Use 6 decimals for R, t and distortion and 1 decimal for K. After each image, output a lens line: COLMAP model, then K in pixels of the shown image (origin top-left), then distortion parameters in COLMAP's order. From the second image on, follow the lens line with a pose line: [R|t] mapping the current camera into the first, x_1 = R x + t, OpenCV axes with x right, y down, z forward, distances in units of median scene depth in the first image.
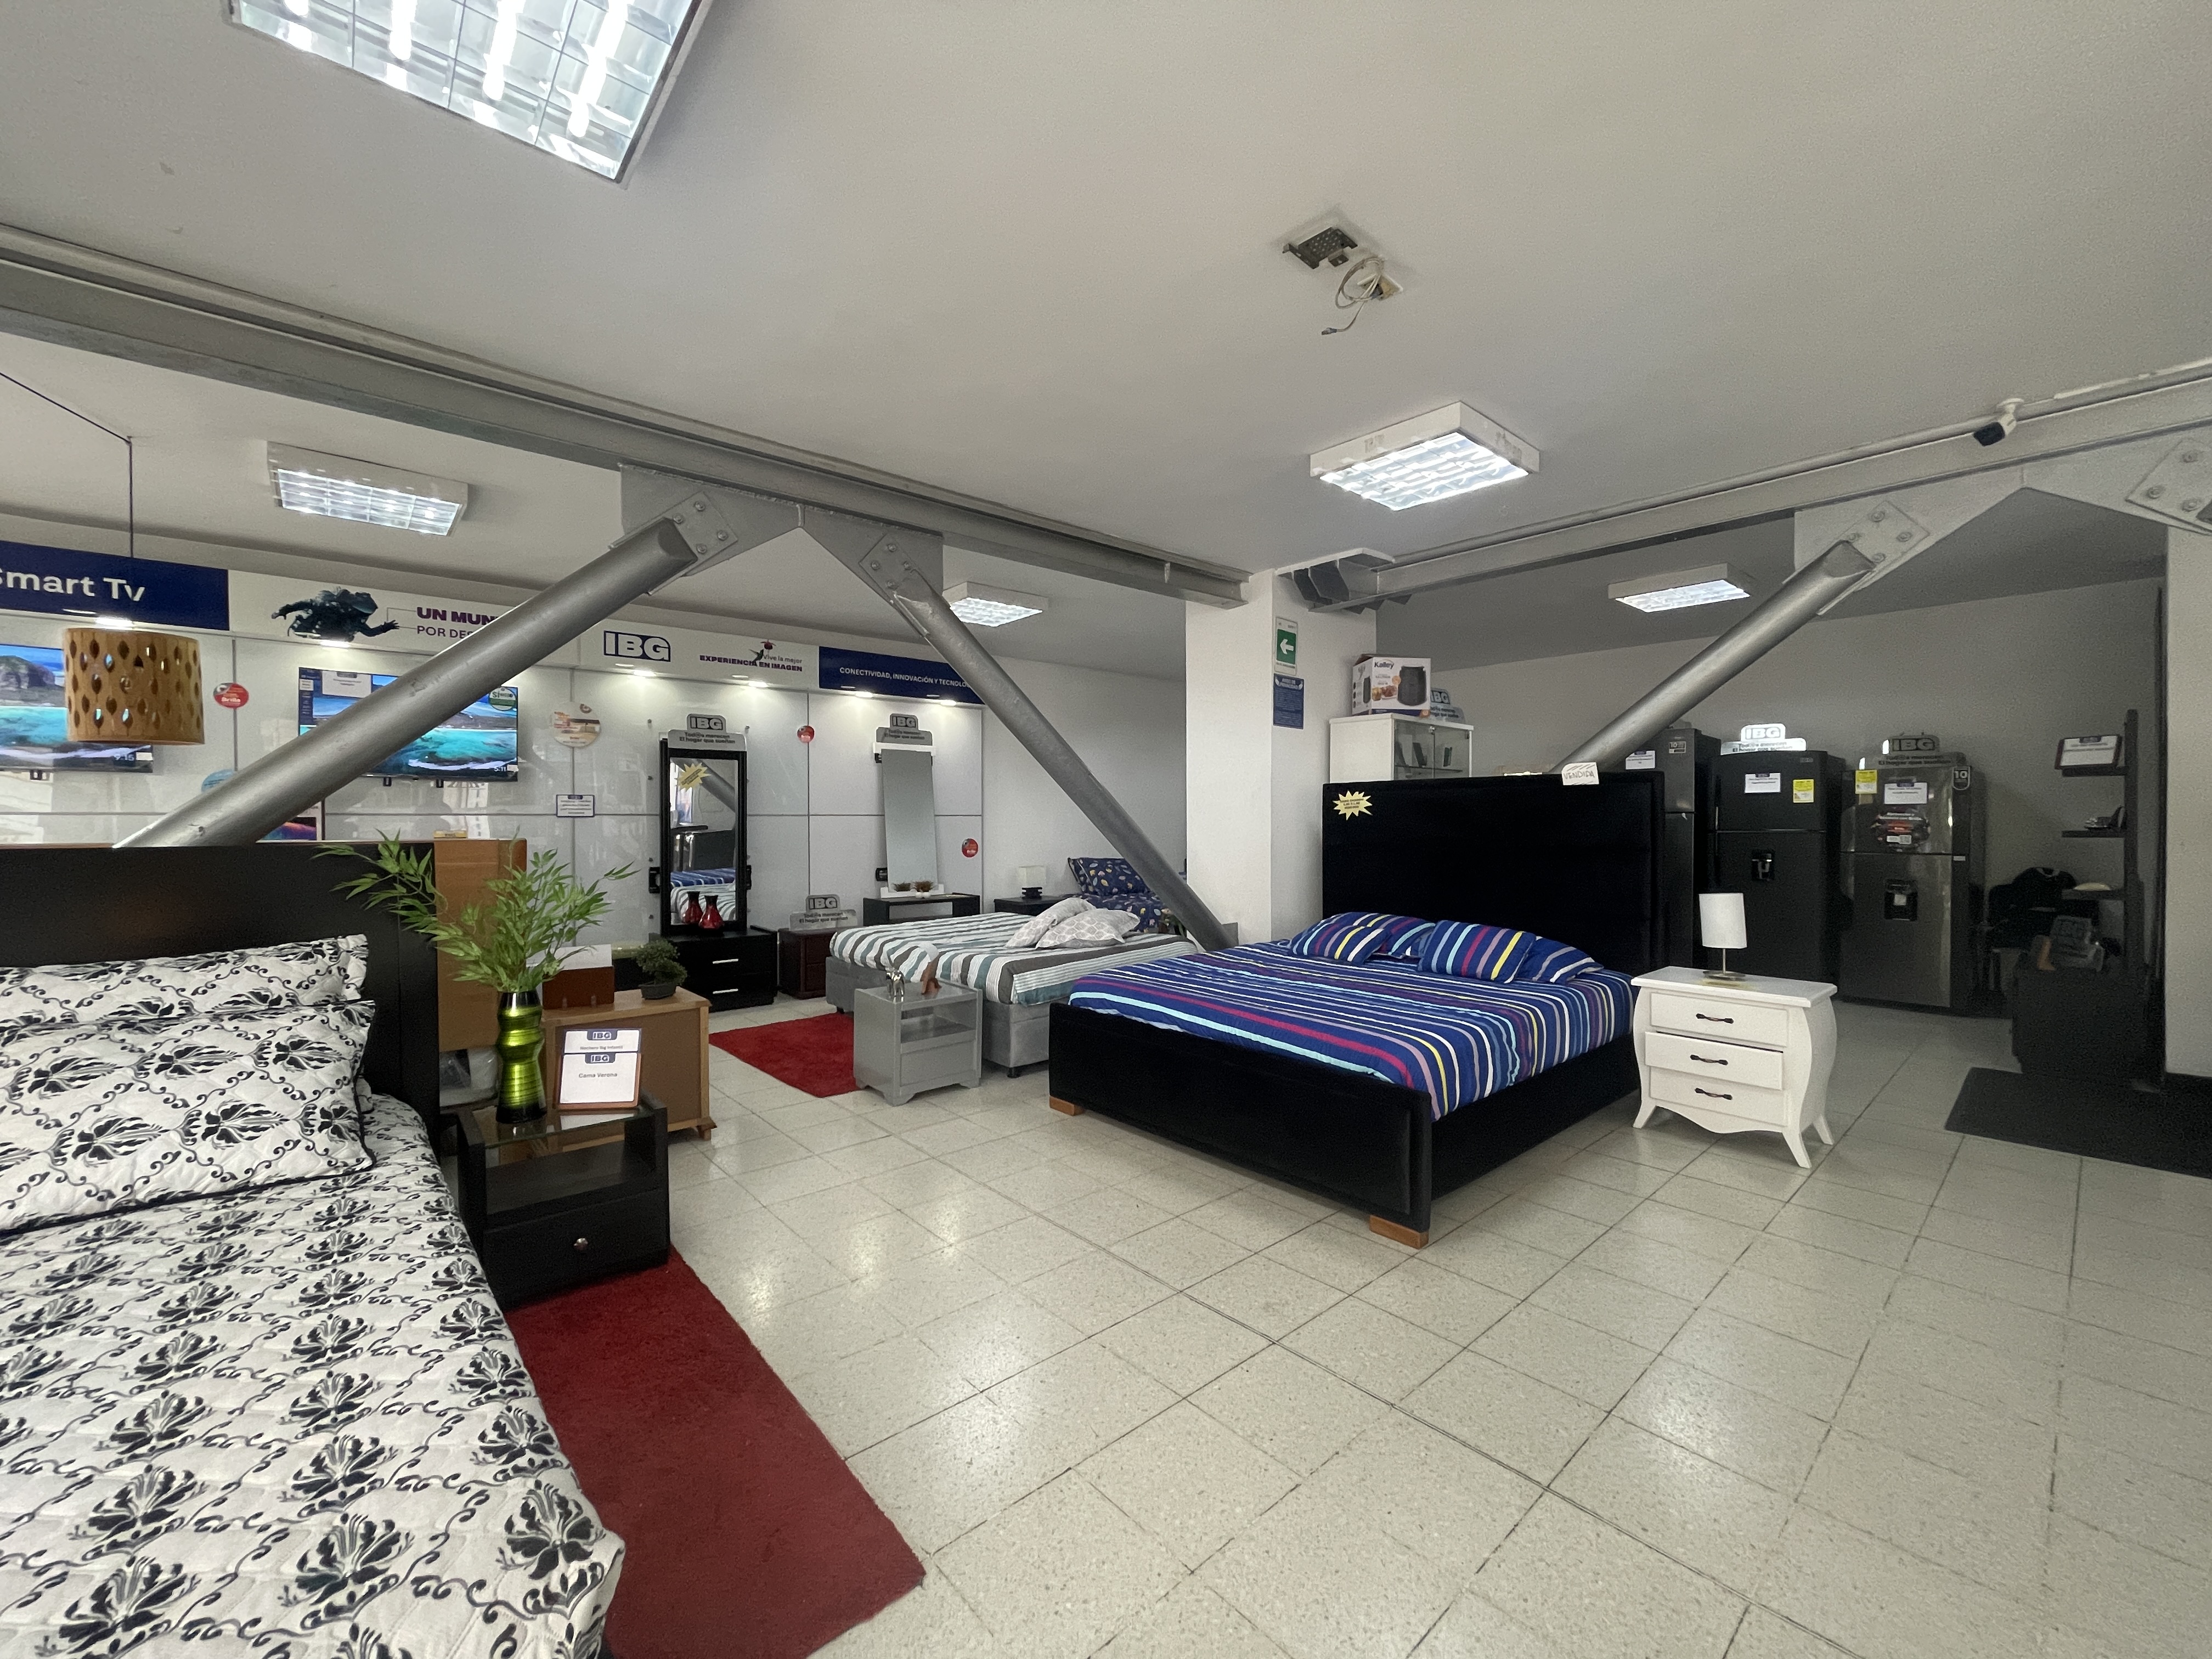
lens RADIAL K [[893.9, 0, 1106.0], [0, 893.9, 829.5], [0, 0, 1]] dist [-0.001454, -0.000373]
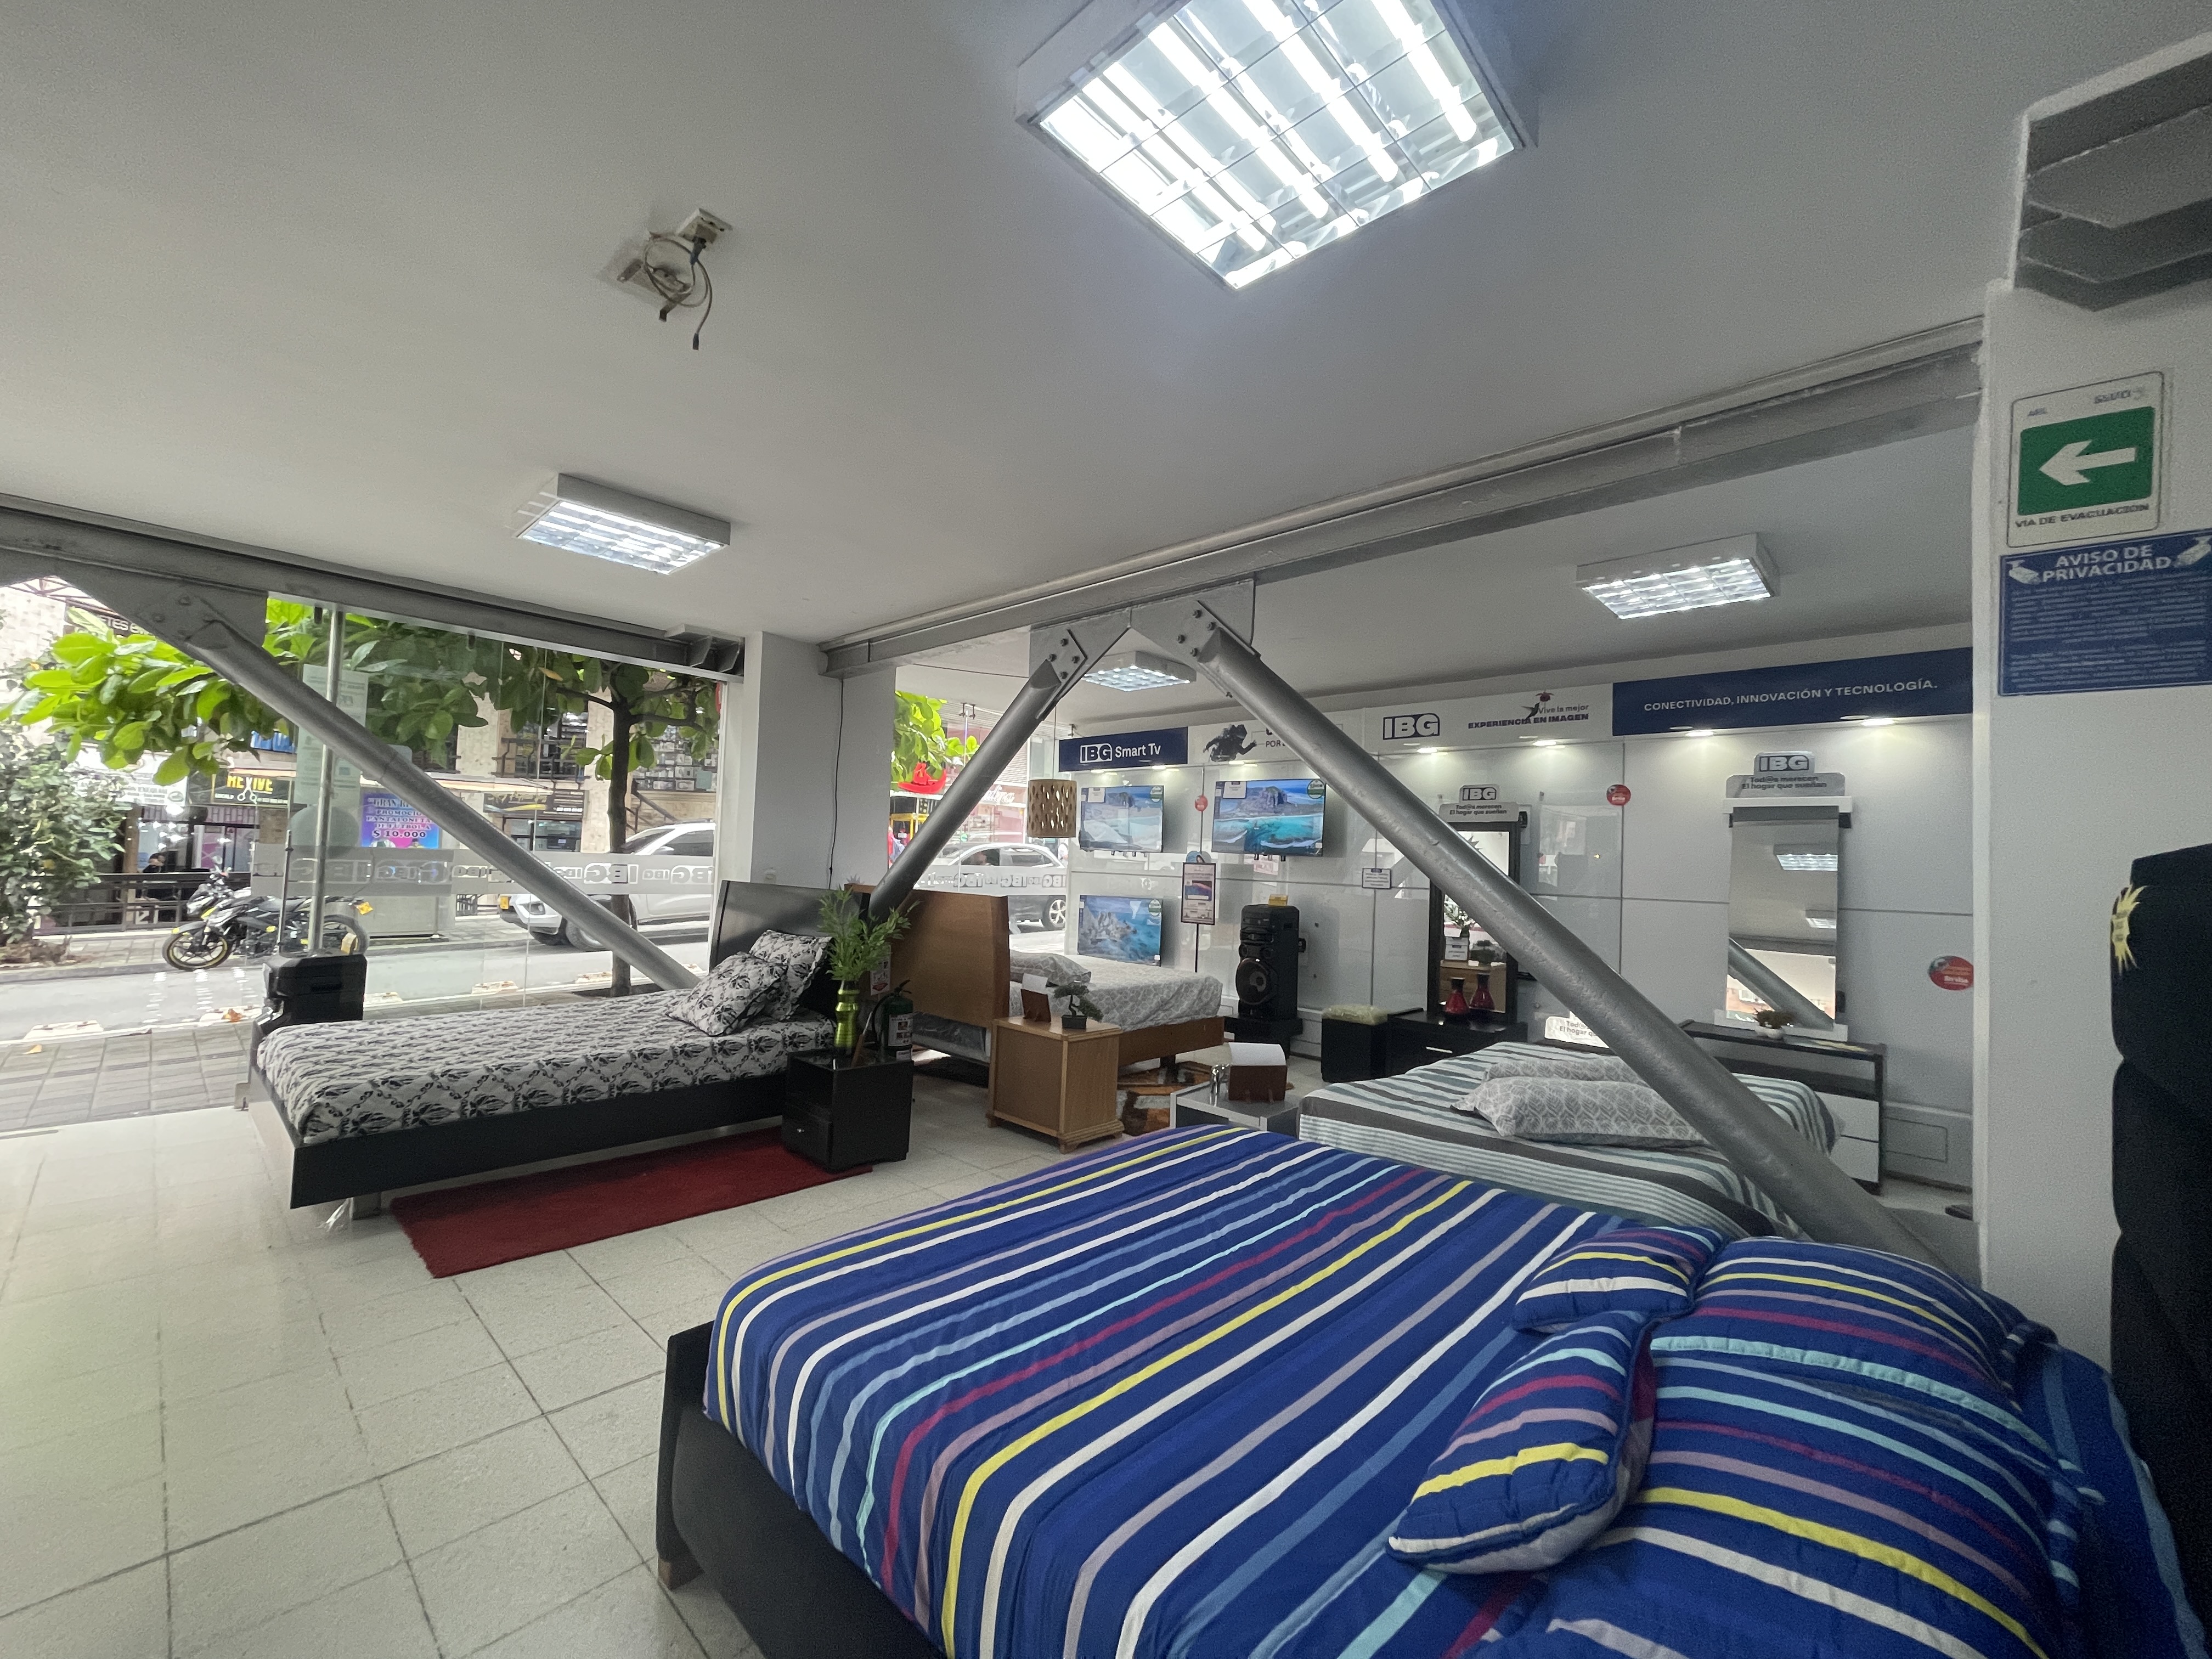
lens RADIAL K [[887.1, 0, 1096.9], [0, 887.1, 829.2], [0, 0, 1]] dist [-0.000899, -0.000040]
pose [[0.091165, -0.032794, -0.995296, 0.562961], [-0.047590, 0.998172, -0.037248, -0.036034], [0.994698, 0.050762, 0.089438, 0.667950]]
